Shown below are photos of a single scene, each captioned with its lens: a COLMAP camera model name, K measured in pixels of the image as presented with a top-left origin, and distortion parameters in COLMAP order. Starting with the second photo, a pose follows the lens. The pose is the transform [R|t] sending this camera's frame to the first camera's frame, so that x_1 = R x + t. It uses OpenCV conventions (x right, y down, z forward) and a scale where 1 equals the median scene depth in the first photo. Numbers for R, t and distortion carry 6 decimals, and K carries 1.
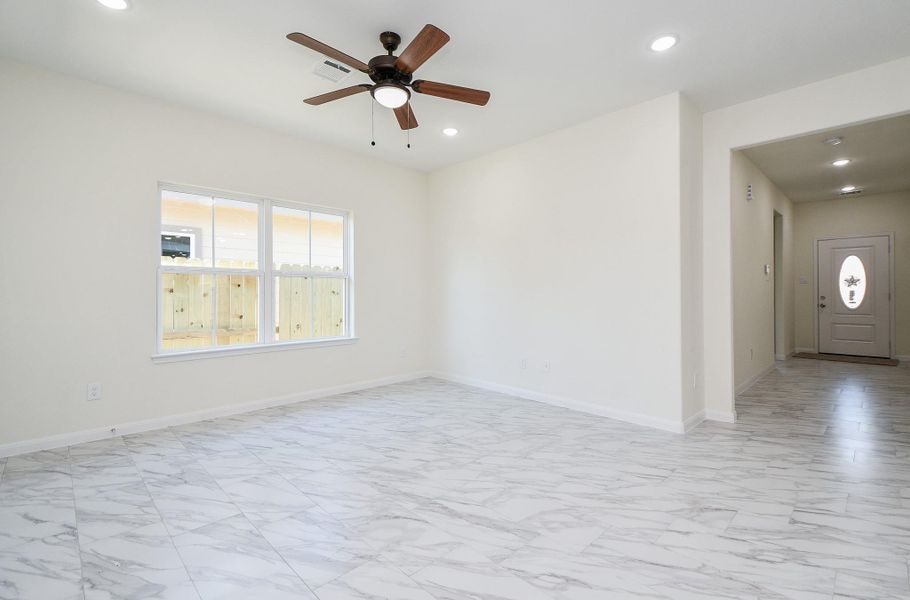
lens RADIAL K [[406.6, 0, 474.8], [0, 406.6, 293.2], [0, 0, 1]] dist [0.016236, -0.003754]
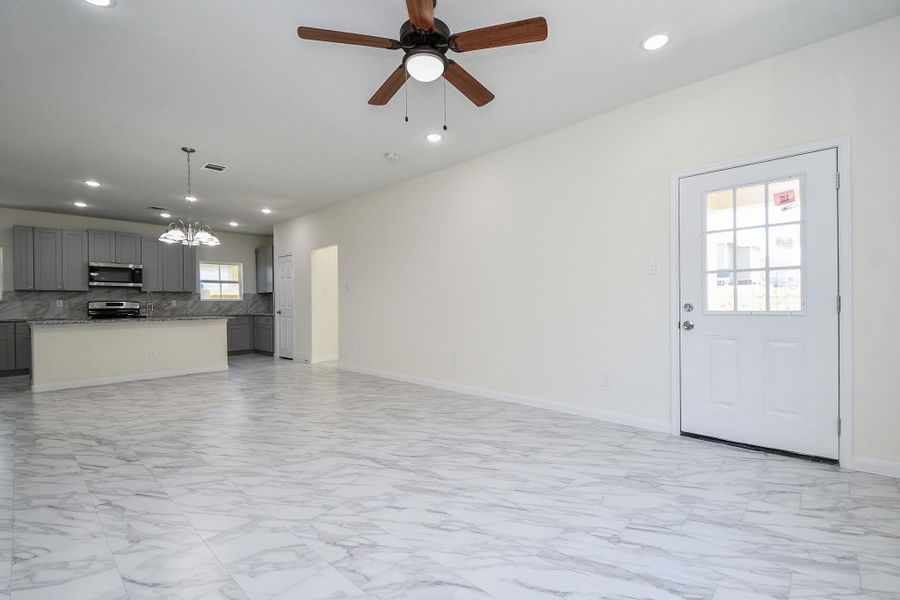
lens RADIAL K [[397.8, 0, 451.0], [0, 397.8, 306.2], [0, 0, 1]] dist [0.016810, -0.002188]
pose [[-0.999712, 0.013591, -0.019754, -0.182399], [0.013531, 0.999904, 0.003138, 0.016996], [0.019795, 0.002870, -0.999800, 1.432060]]
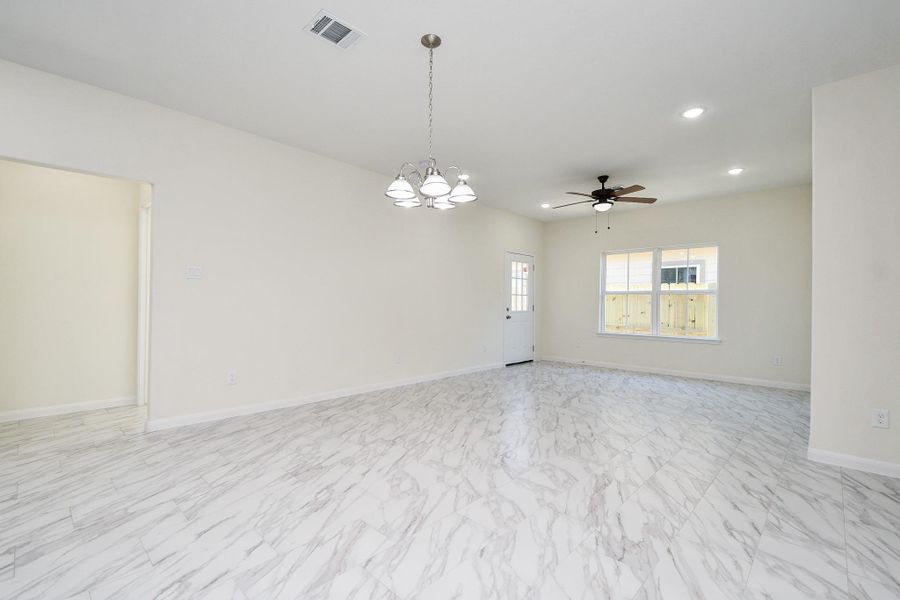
lens RADIAL K [[397.8, 0, 449.2], [0, 397.8, 307.2], [0, 0, 1]] dist [0.016810, -0.002188]
pose [[0.010109, 0.008618, -0.999912, 1.345632], [-0.007934, 0.999932, 0.008538, 0.003797], [0.999917, 0.007847, 0.010176, 0.182554]]
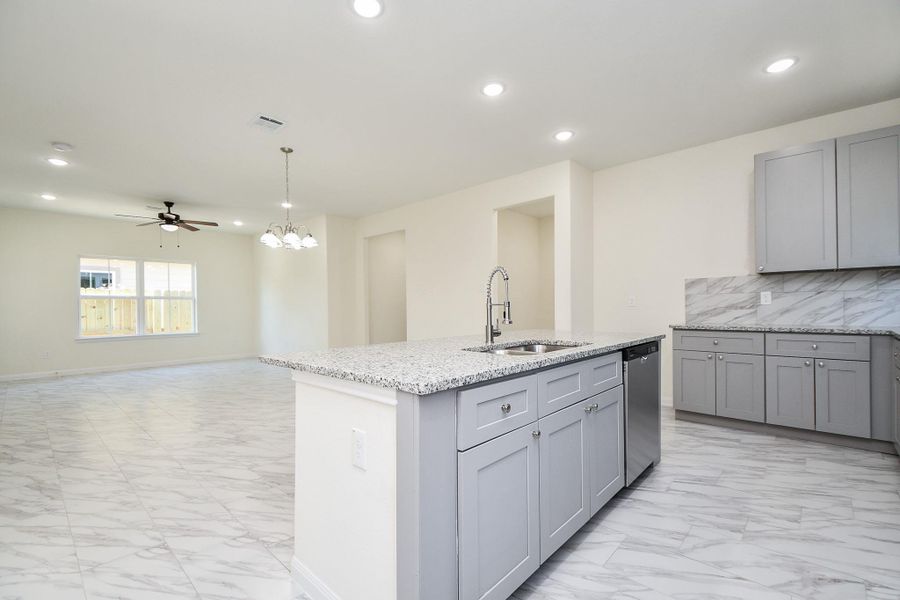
lens RADIAL K [[397.8, 0, 445.1], [0, 397.8, 303.2], [0, 0, 1]] dist [0.016810, -0.002188]
pose [[0.999861, -0.008082, 0.014568, 1.071120], [0.008173, 0.999947, -0.006202, 0.000433], [-0.014517, 0.006321, 0.999875, -1.085562]]
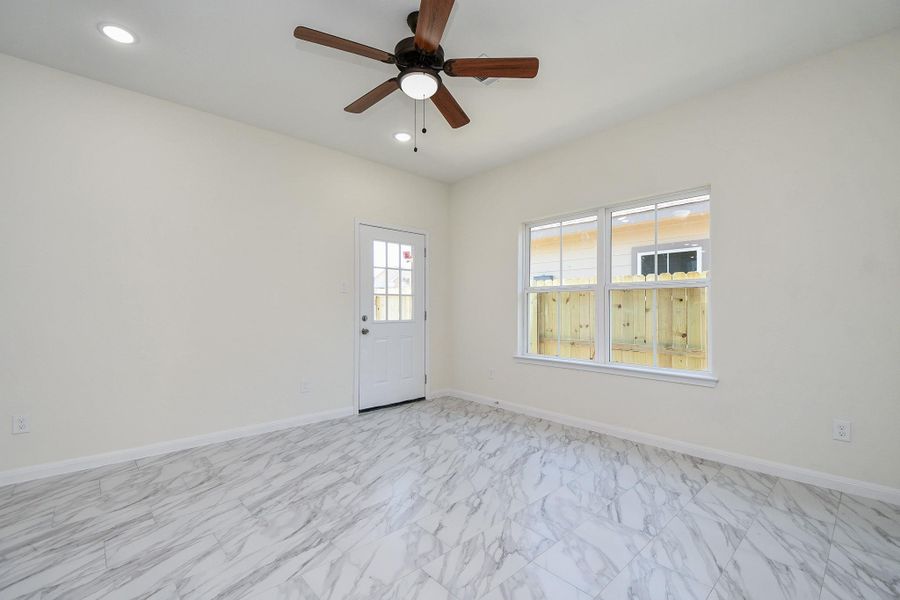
lens RADIAL K [[389.9, 0, 450.8], [0, 389.9, 307.8], [0, 0, 1]] dist [0.009516, -0.001625]
pose [[-0.054577, -0.001780, -0.998508, 0.484085], [0.001142, 0.999998, -0.001845, -0.001235], [0.998509, -0.001241, -0.054575, 0.859957]]
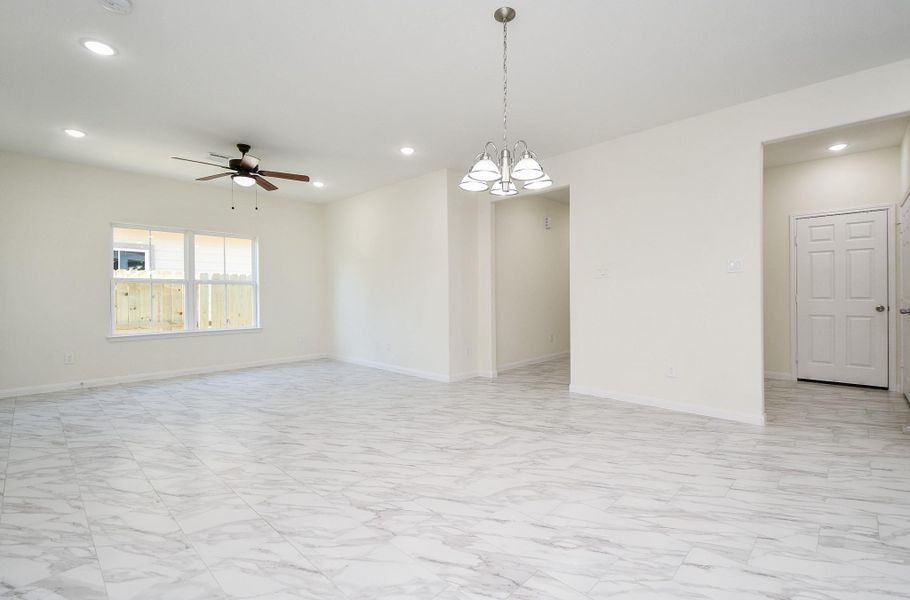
lens RADIAL K [[406.6, 0, 461.7], [0, 406.6, 292.2], [0, 0, 1]] dist [0.016236, -0.003754]
pose [[0.999894, -0.004647, 0.013797, 0.521672], [0.004736, 0.999968, -0.006434, 0.002448], [-0.013766, 0.006498, 0.999884, -0.560781]]
